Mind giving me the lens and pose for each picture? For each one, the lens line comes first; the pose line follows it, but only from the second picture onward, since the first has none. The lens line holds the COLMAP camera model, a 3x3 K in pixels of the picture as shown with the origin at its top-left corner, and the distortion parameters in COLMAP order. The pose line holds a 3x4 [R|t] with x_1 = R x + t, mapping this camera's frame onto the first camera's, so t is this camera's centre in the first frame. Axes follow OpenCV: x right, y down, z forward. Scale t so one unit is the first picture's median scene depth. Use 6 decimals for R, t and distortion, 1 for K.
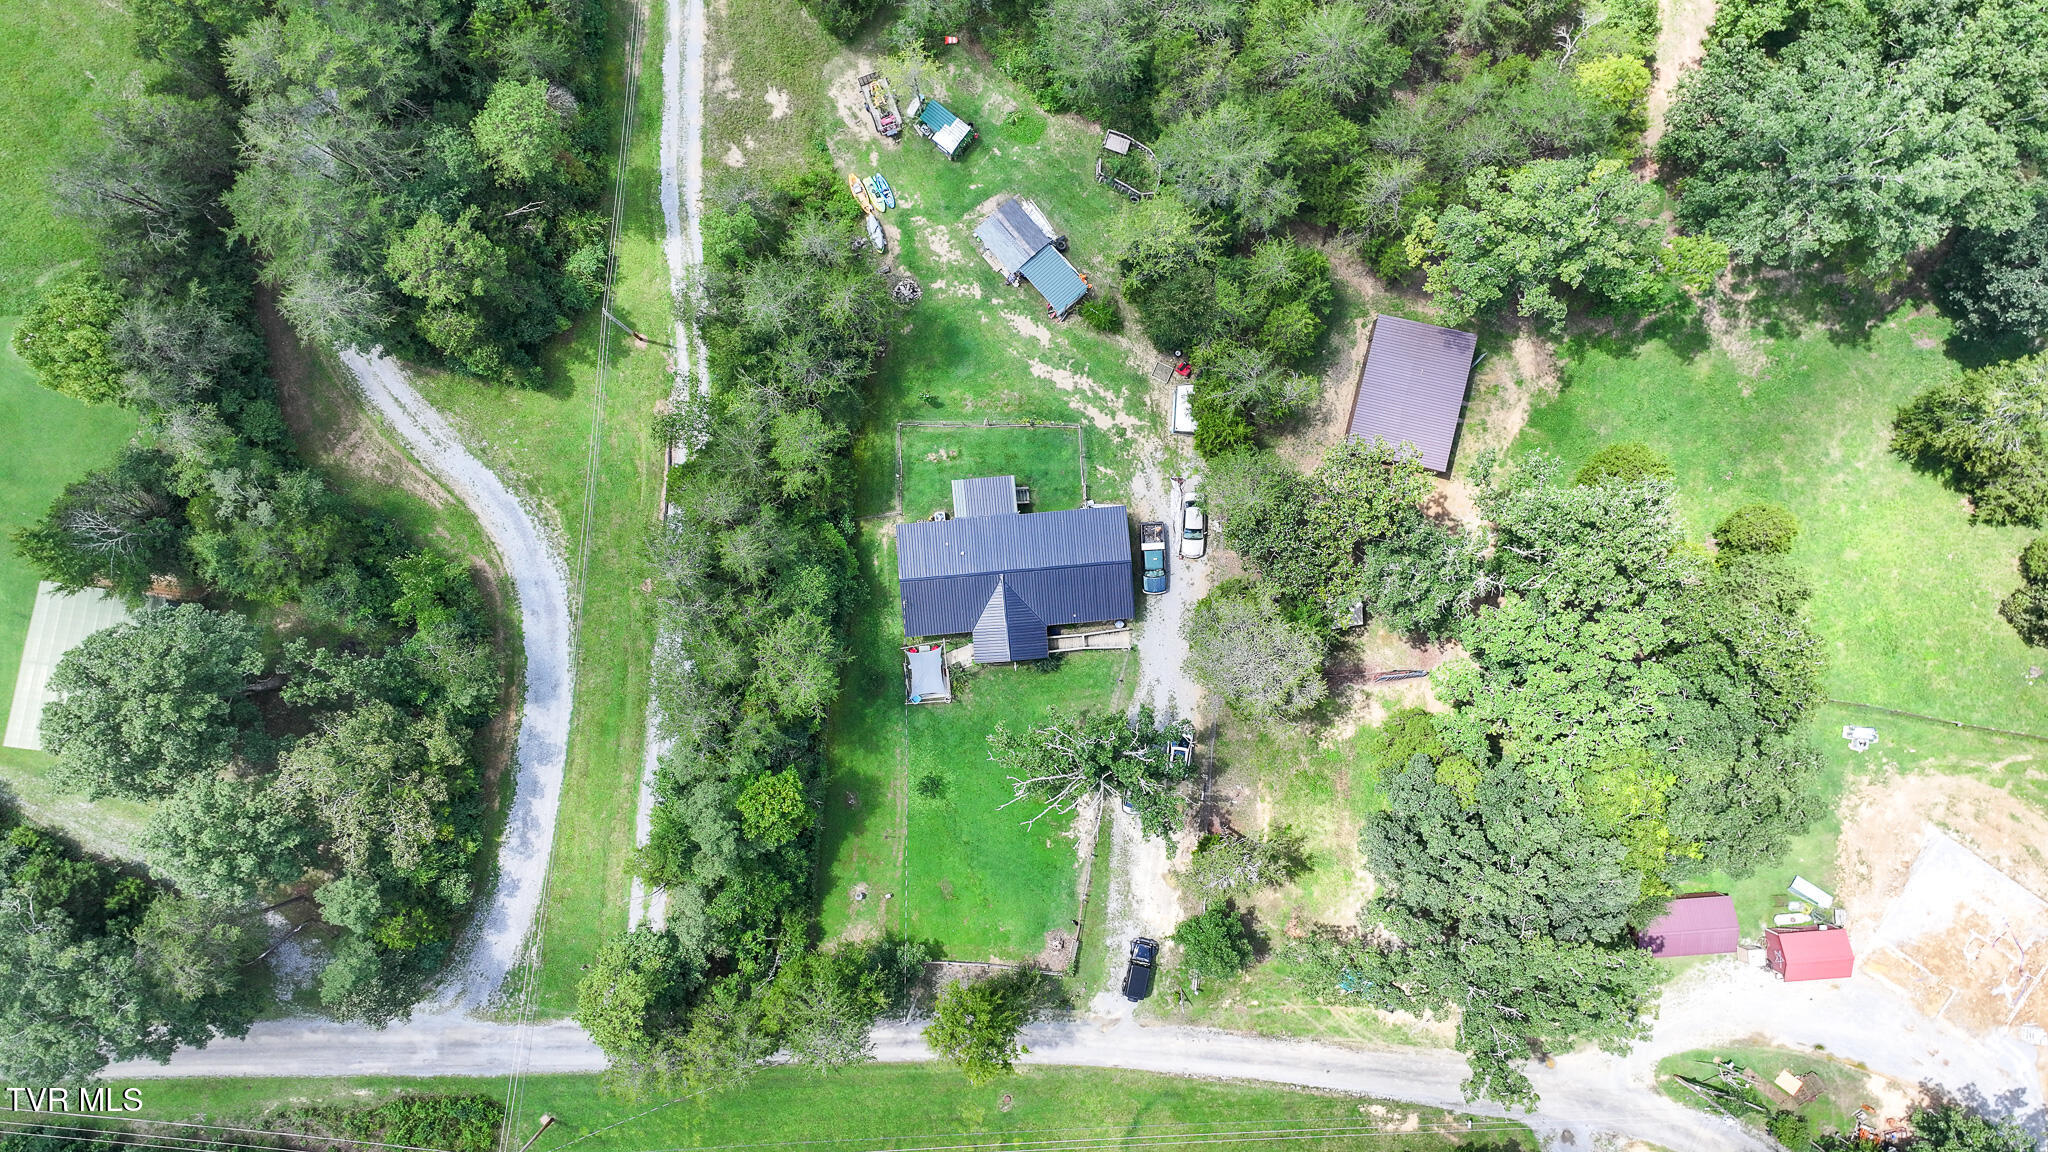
lens RADIAL K [[1439.6, 0, 1026.0], [0, 1439.6, 575.3], [0, 0, 1]] dist [0.001611, 0.014650]
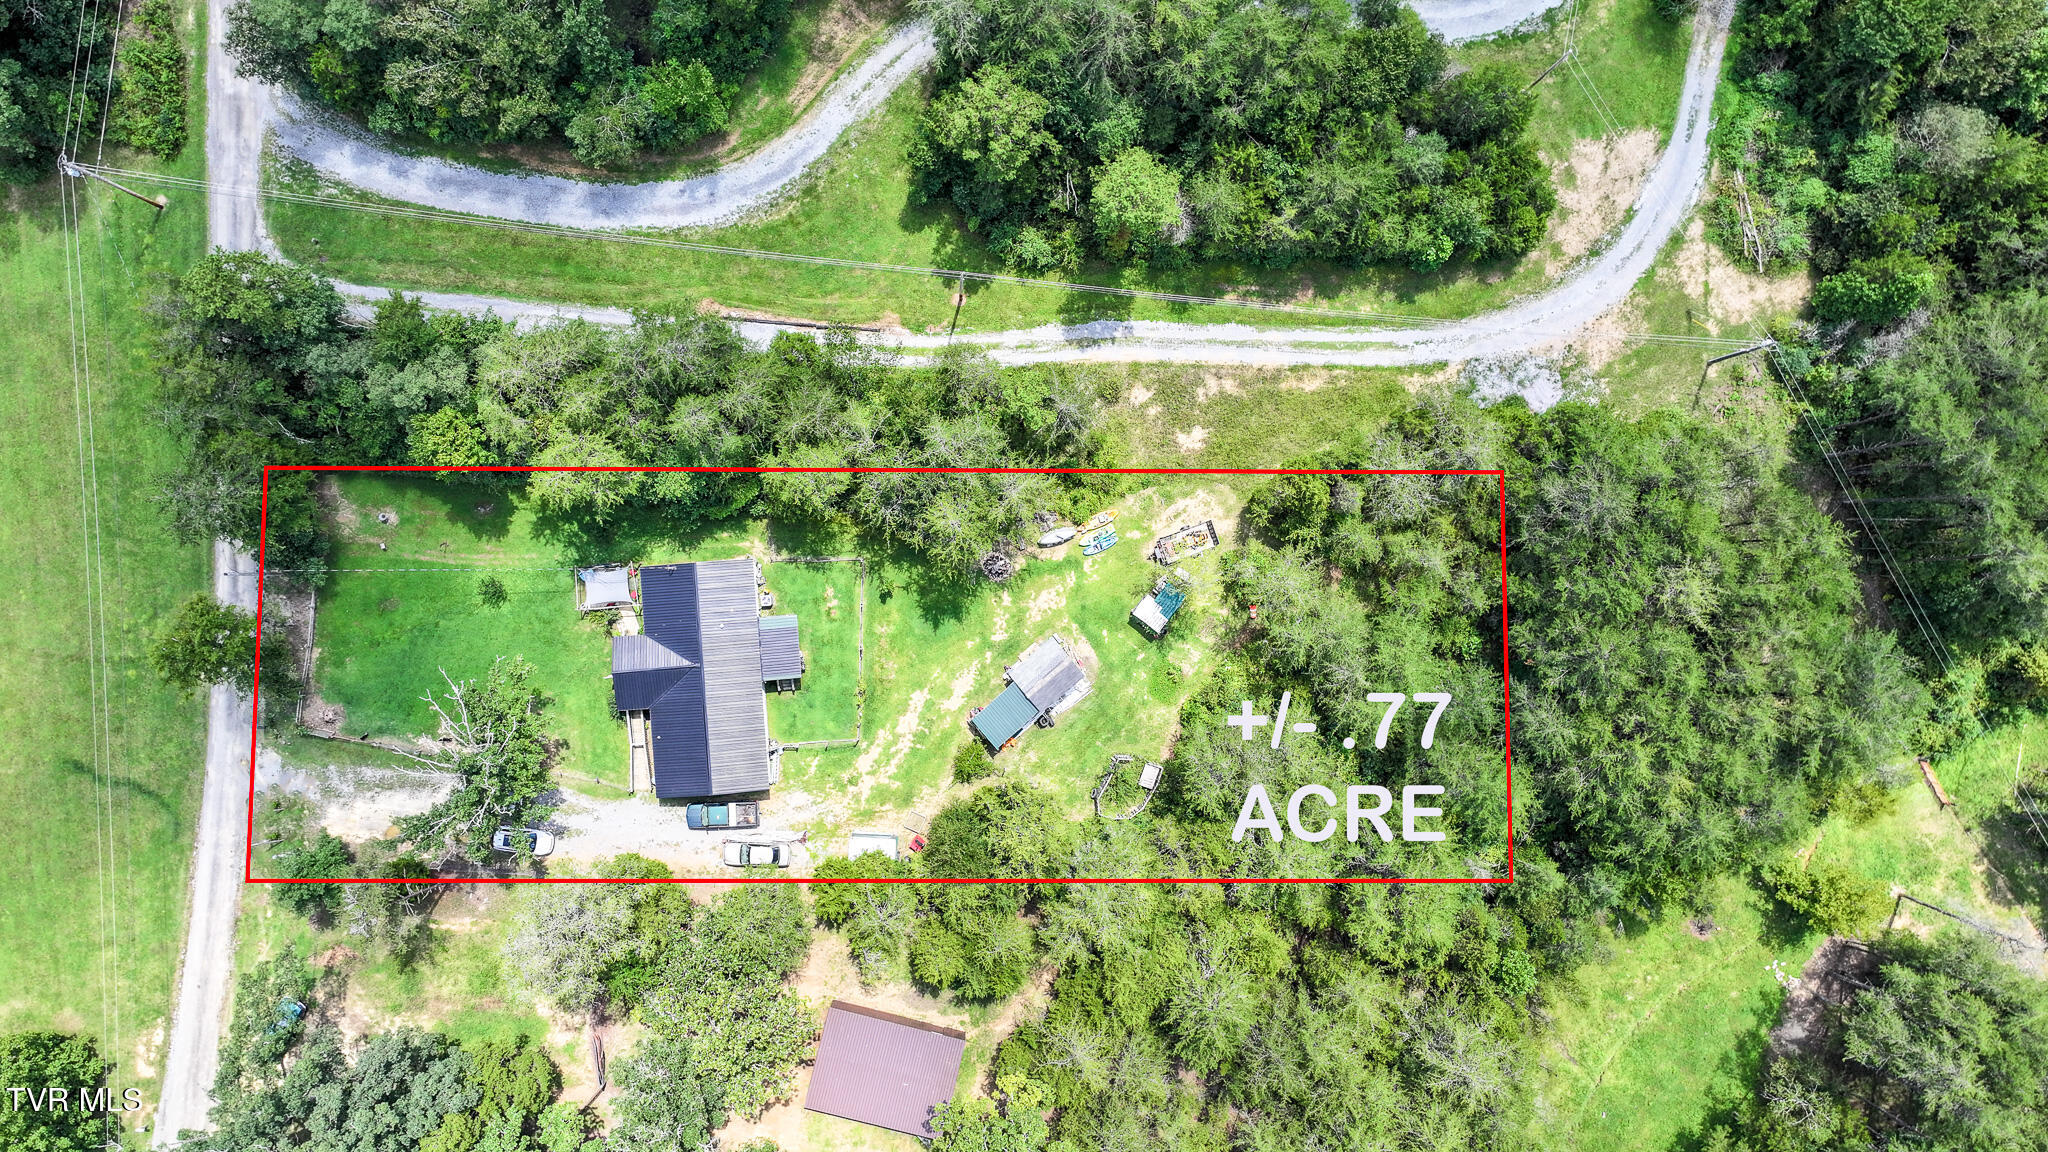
lens RADIAL K [[1439.6, 0, 1025.4], [0, 1439.6, 569.9], [0, 0, 1]] dist [0.001611, 0.014650]
pose [[-0.009550, 0.999950, -0.003119, -0.080054], [-0.999913, -0.009578, -0.009081, -0.211911], [-0.009111, 0.003032, 0.999954, -0.004226]]
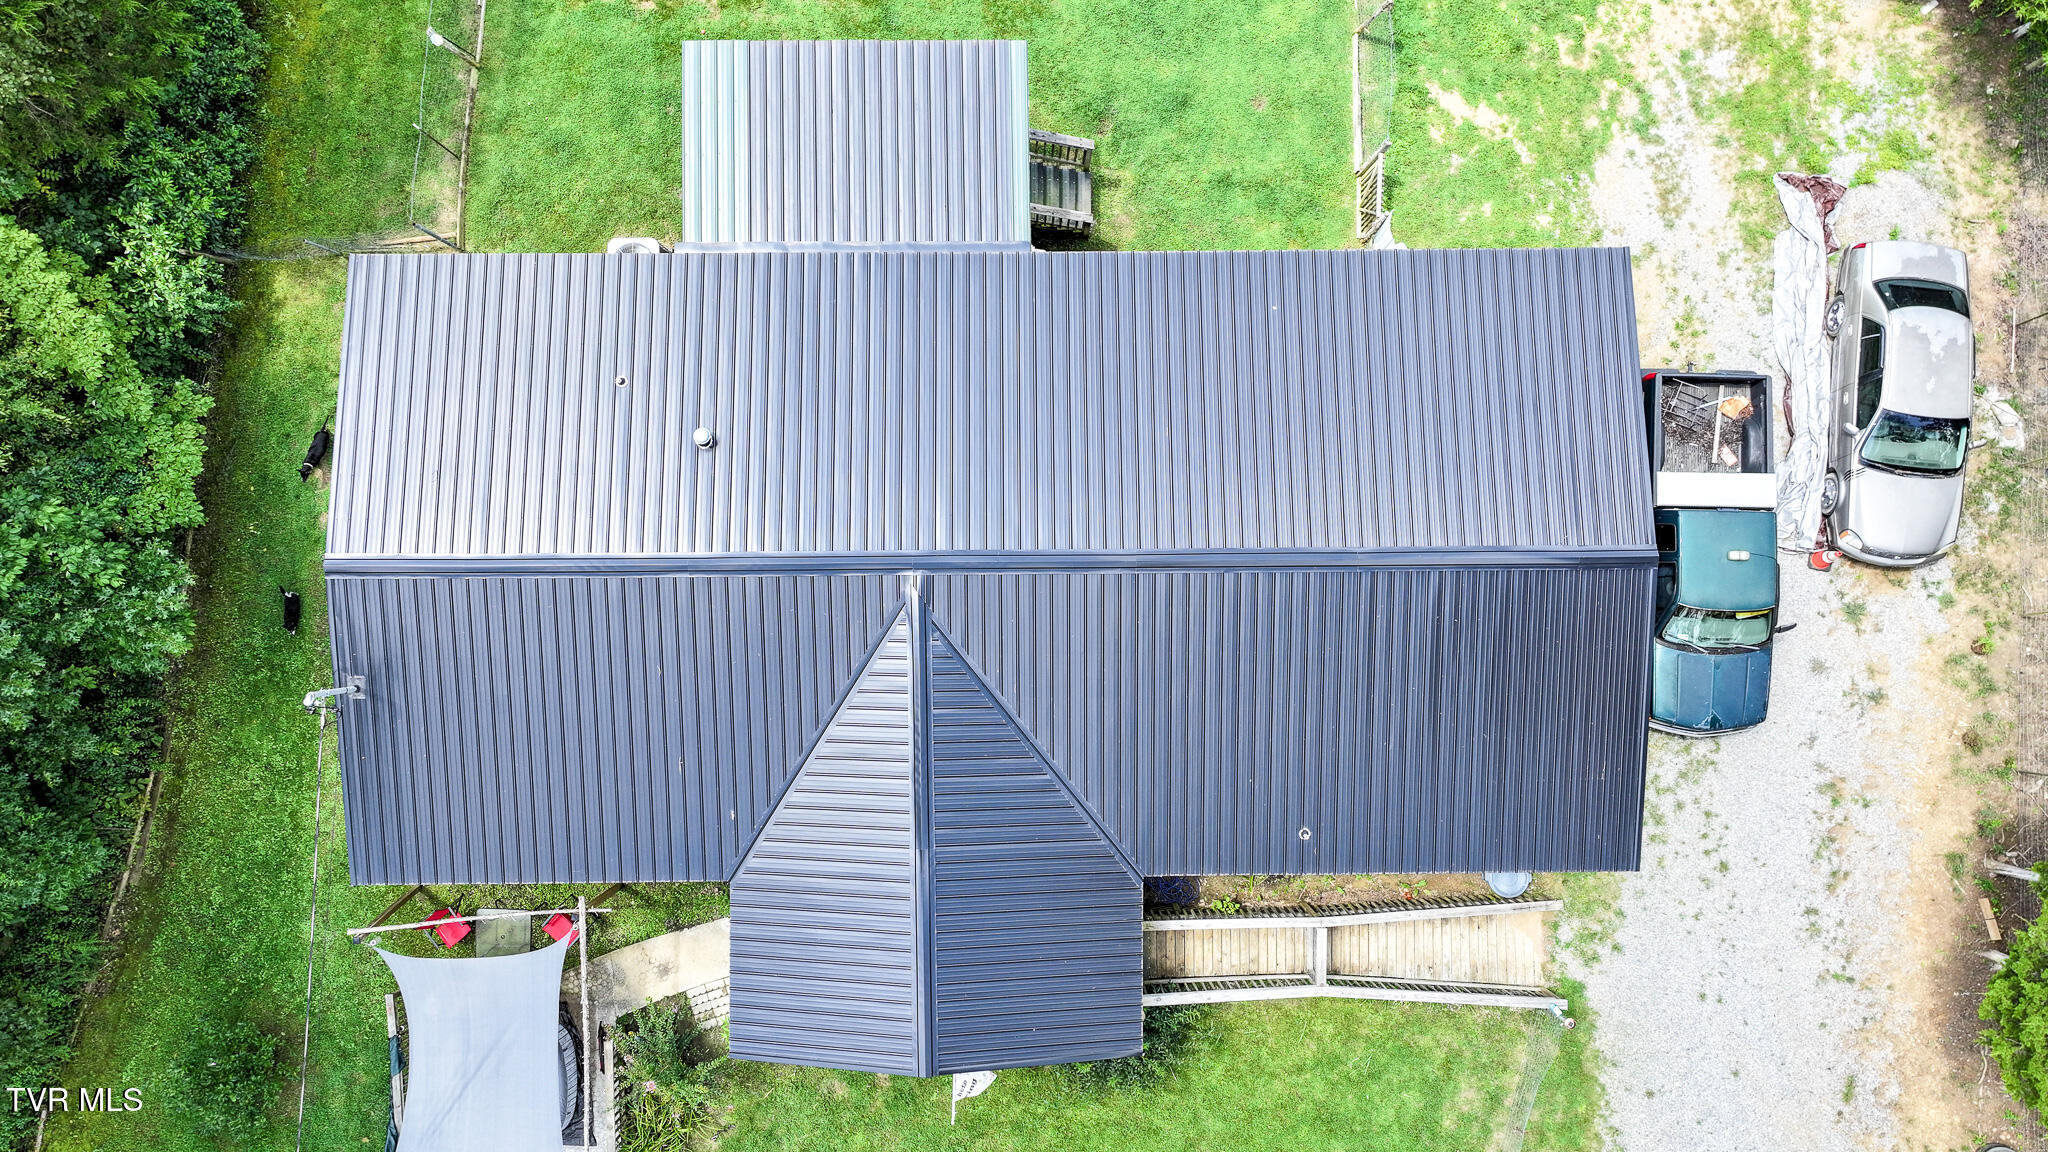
lens RADIAL K [[1439.6, 0, 1028.0], [0, 1439.6, 576.2], [0, 0, 1]] dist [0.001611, 0.014650]
pose [[0.997167, 0.075221, 0.000491, -0.002795], [-0.075211, 0.997101, -0.011520, 0.000515], [-0.001356, 0.011450, 0.999934, 0.803163]]
